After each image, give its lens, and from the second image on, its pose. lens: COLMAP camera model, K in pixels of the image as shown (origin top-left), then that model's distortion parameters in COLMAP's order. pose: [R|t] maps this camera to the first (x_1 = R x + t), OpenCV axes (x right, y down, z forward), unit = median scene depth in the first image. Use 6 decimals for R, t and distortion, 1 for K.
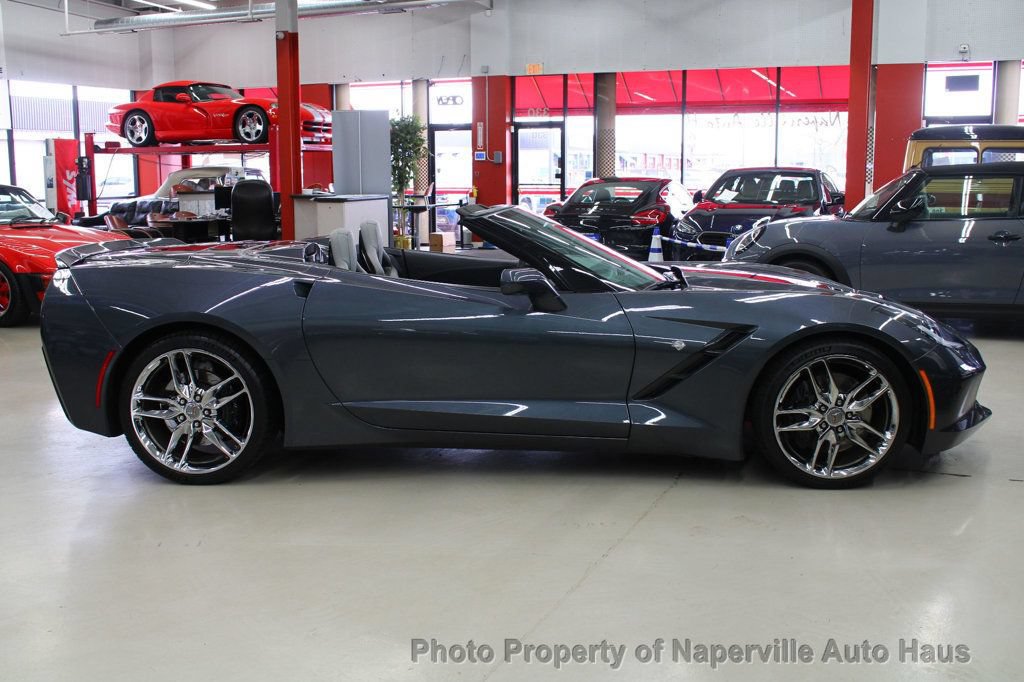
lens RADIAL K [[1086.5, 0, 512.0], [0, 1086.5, 341.0], [0, 0, 1]] dist [-0.064396, 0.000109]
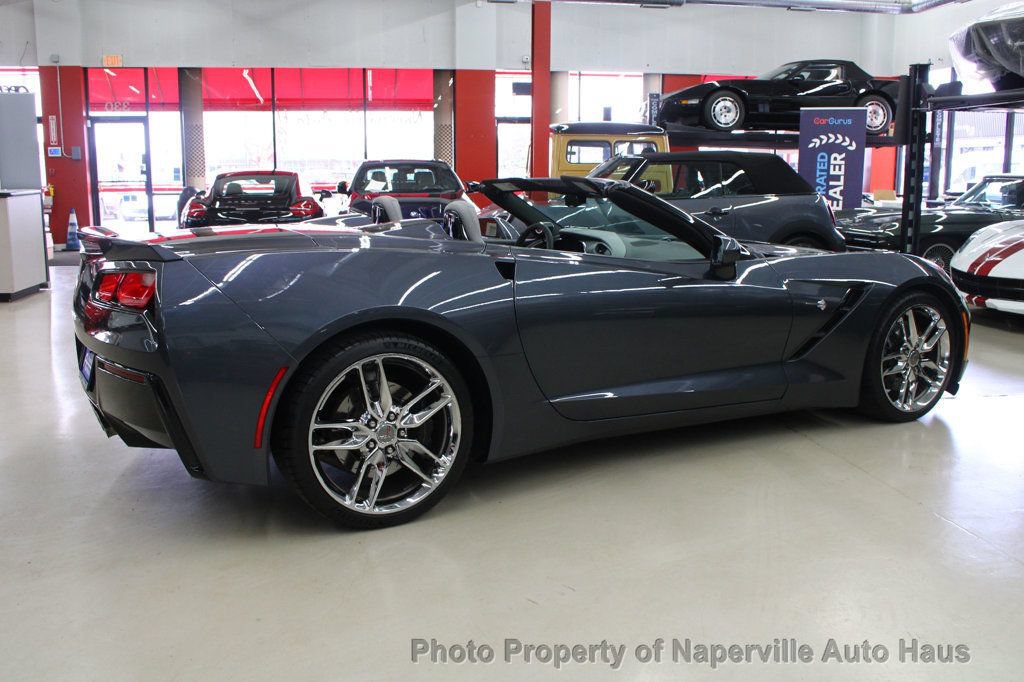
lens RADIAL K [[986.2, 0, 509.1], [0, 986.2, 352.9], [0, 0, 1]] dist [-0.131562, 0.130291]
pose [[0.838026, -0.095829, 0.537149, -0.172259], [0.083427, 0.995385, 0.047423, -0.005696], [-0.539215, 0.005072, 0.842153, 0.101594]]
